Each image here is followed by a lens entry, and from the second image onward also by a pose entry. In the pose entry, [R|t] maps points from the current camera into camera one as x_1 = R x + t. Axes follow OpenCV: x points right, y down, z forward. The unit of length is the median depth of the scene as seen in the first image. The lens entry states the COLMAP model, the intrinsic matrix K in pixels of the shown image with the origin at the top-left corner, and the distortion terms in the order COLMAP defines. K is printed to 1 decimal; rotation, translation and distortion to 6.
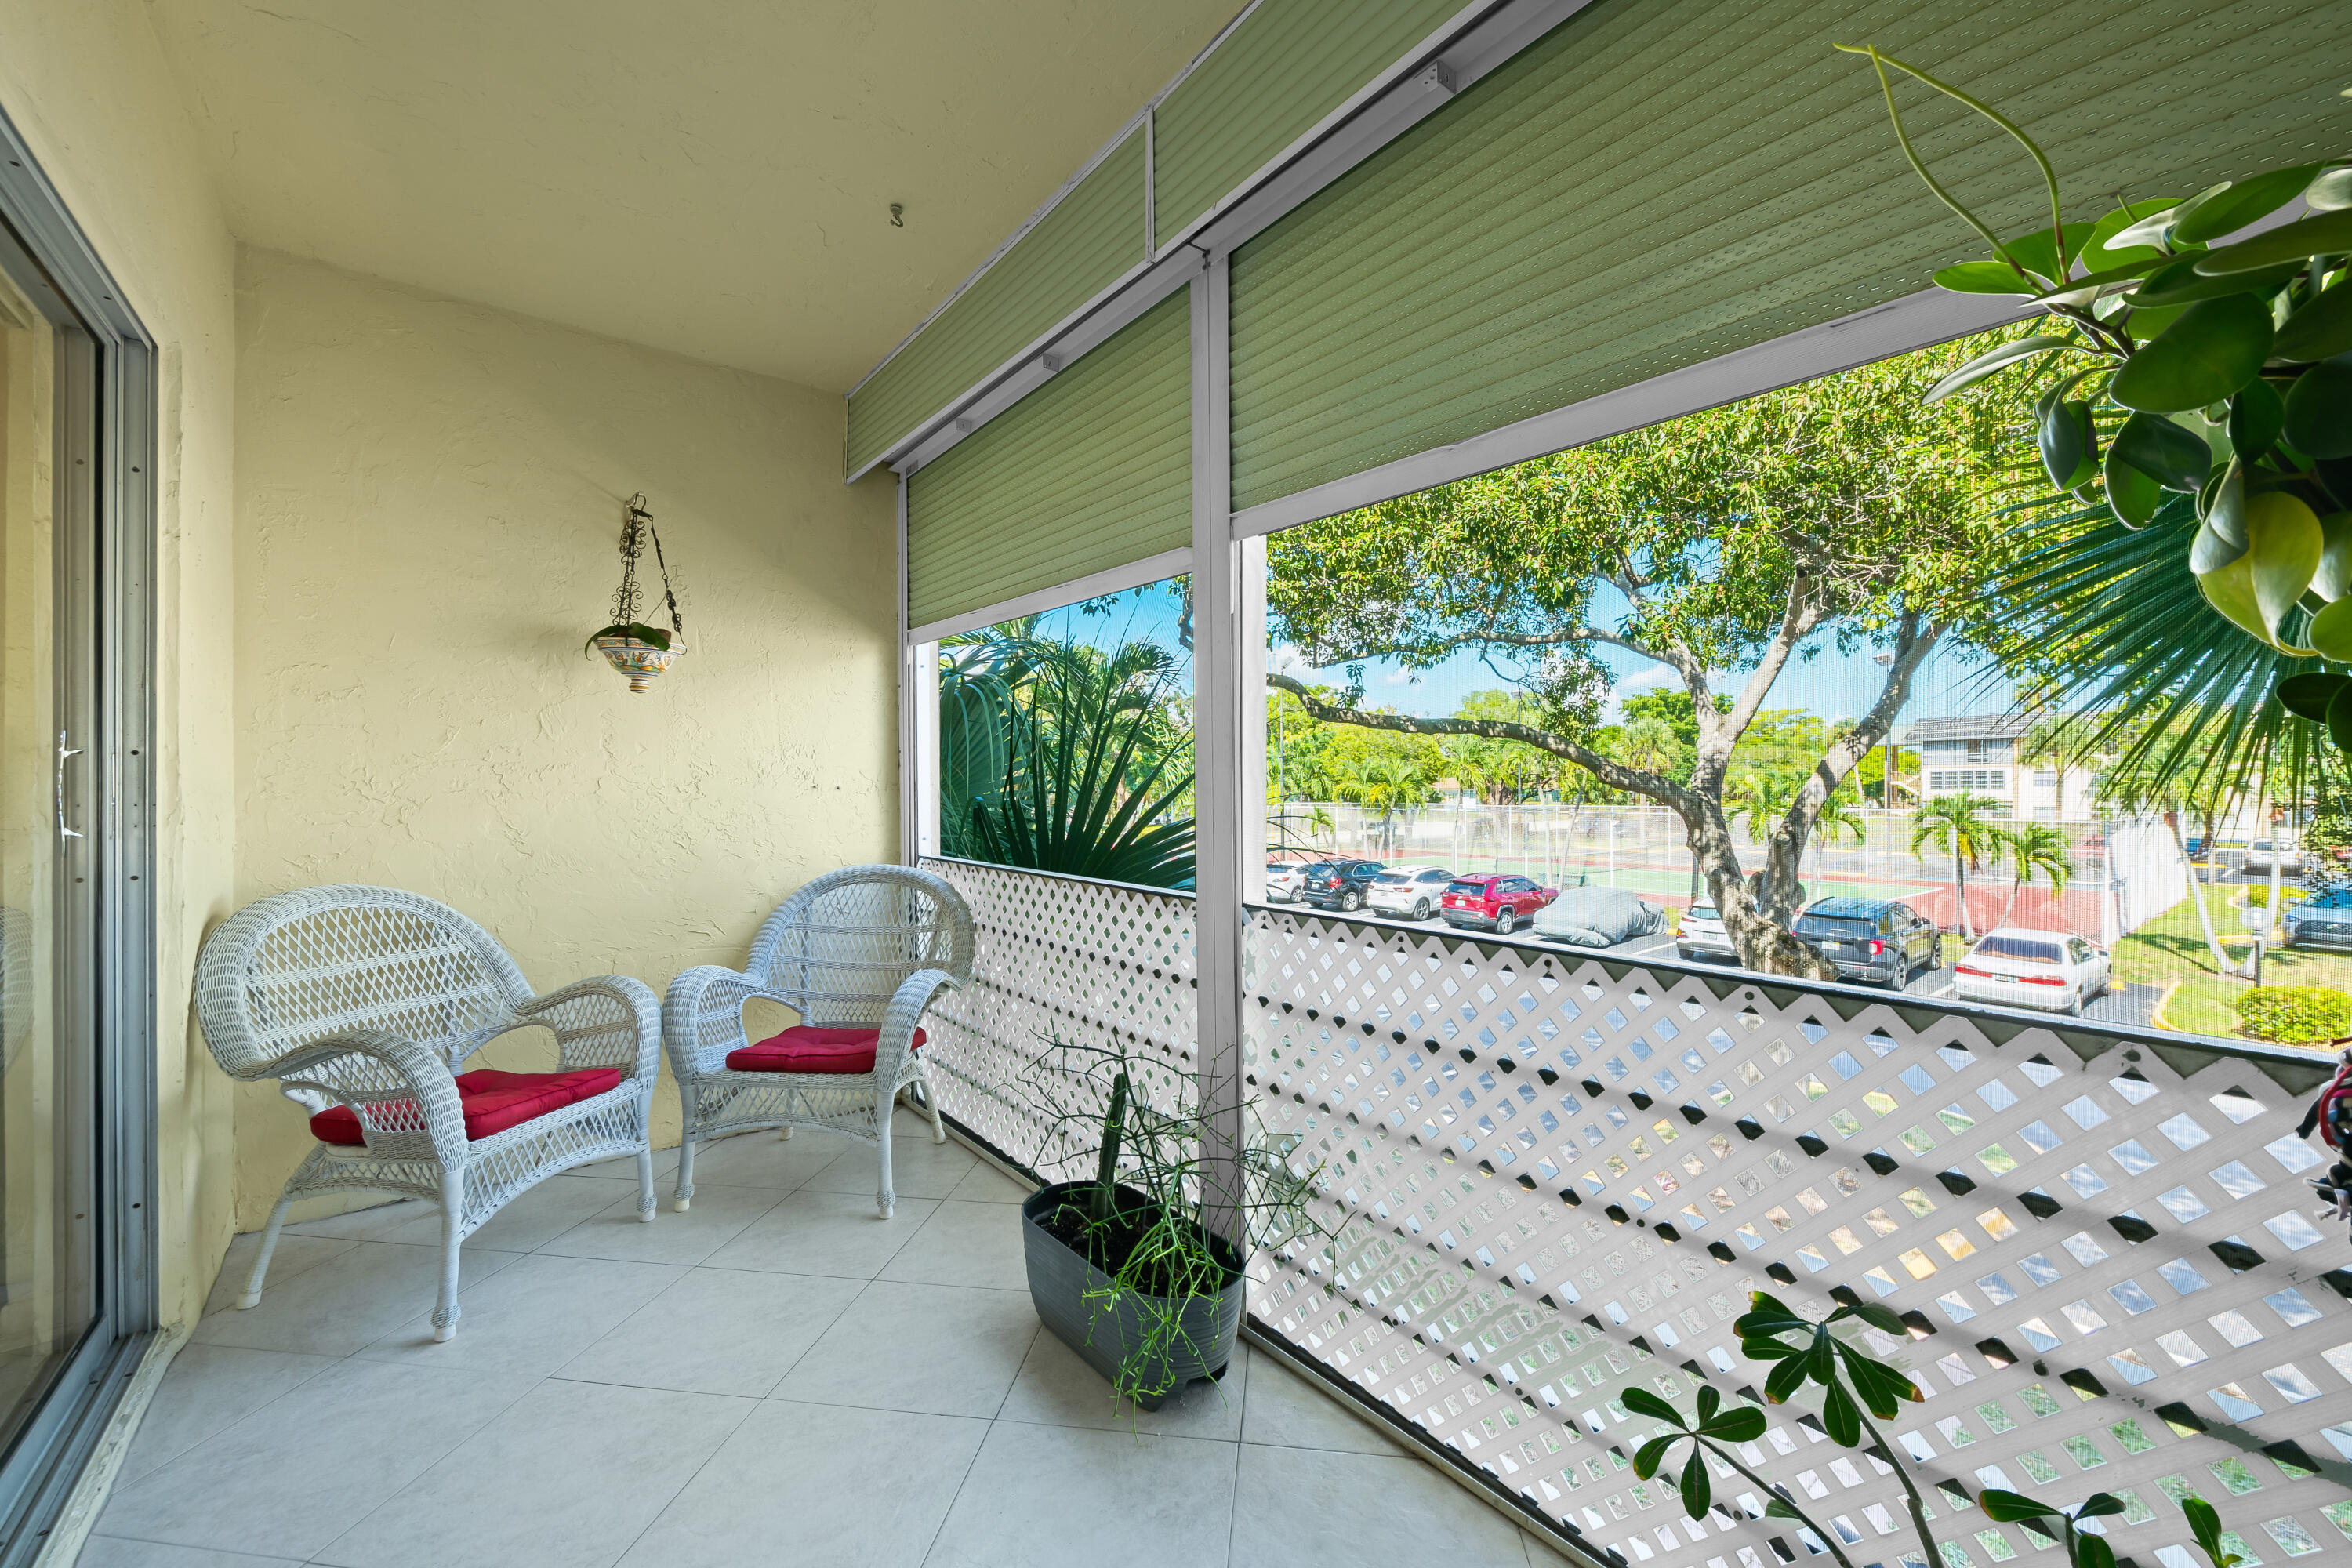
lens RADIAL K [[948.6, 0, 1176.0], [0, 948.6, 784.0], [0, 0, 1]] dist [0.000324, -0.004371]
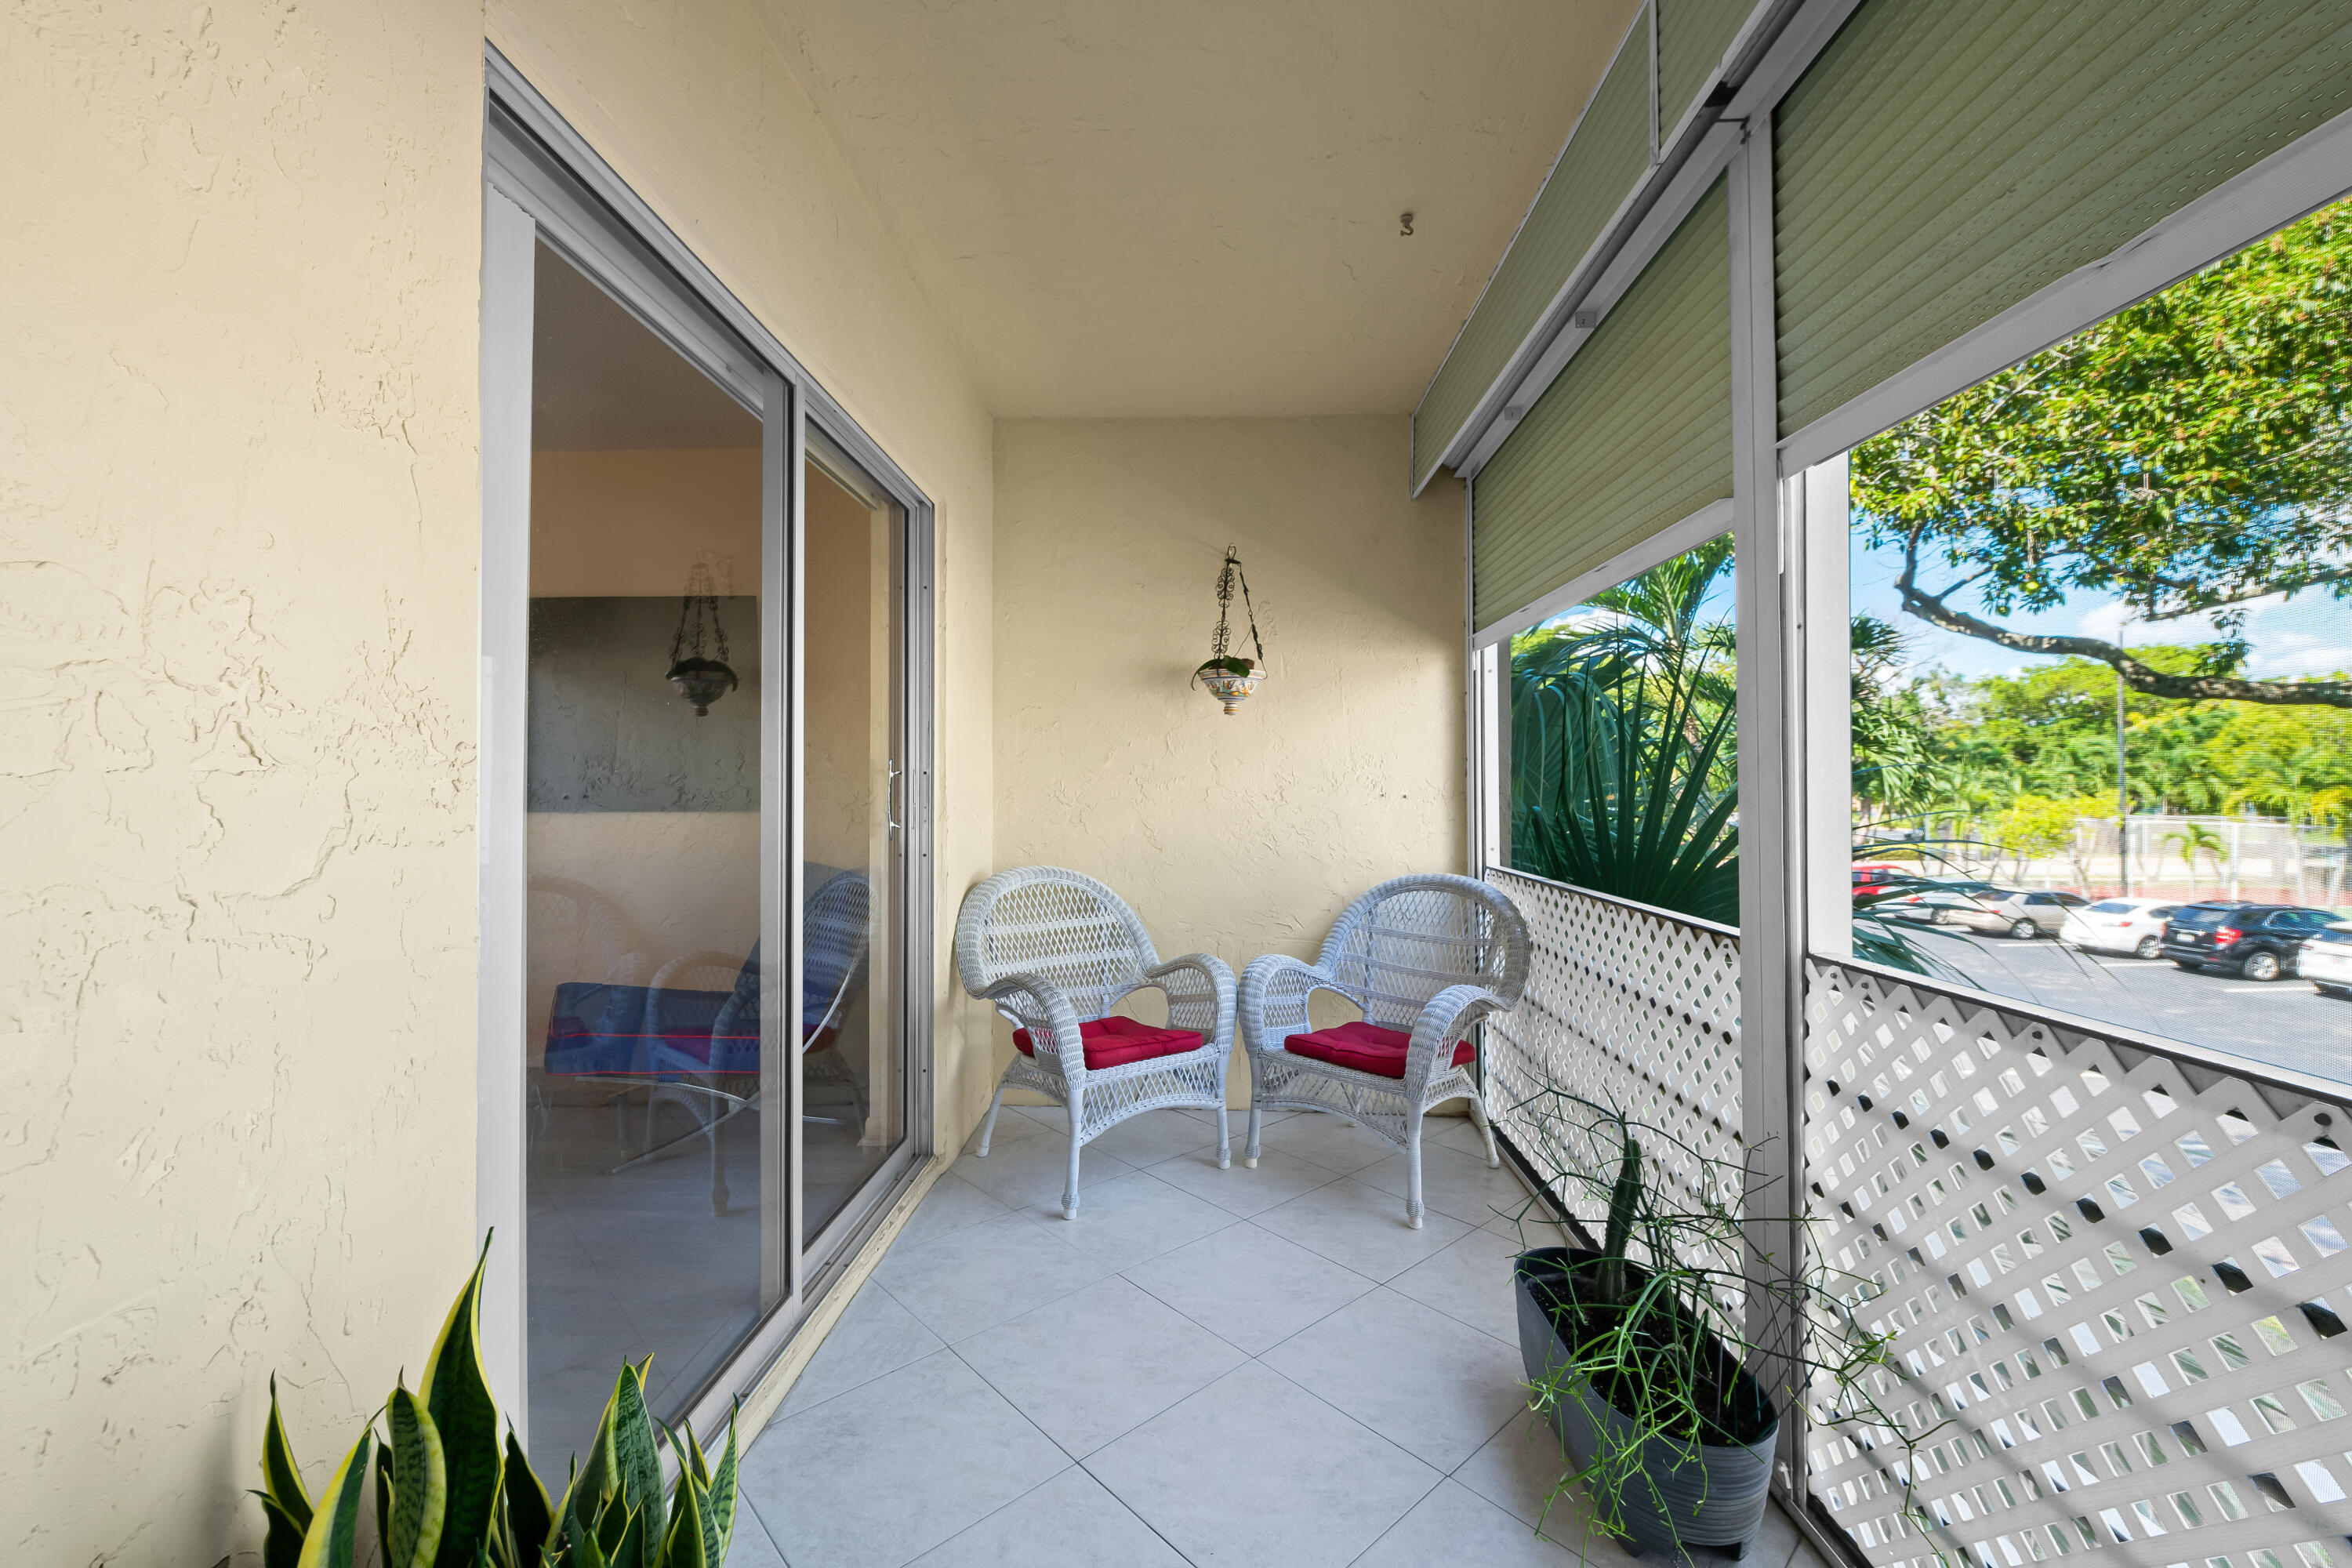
lens RADIAL K [[933.3, 0, 1176.0], [0, 933.3, 784.0], [0, 0, 1]] dist [-0.001058, -0.004726]
pose [[0.759648, -0.004809, -0.650317, 0.143966], [0.001591, 0.999983, -0.005536, -0.004916], [0.650332, 0.003171, 0.759643, 0.089255]]
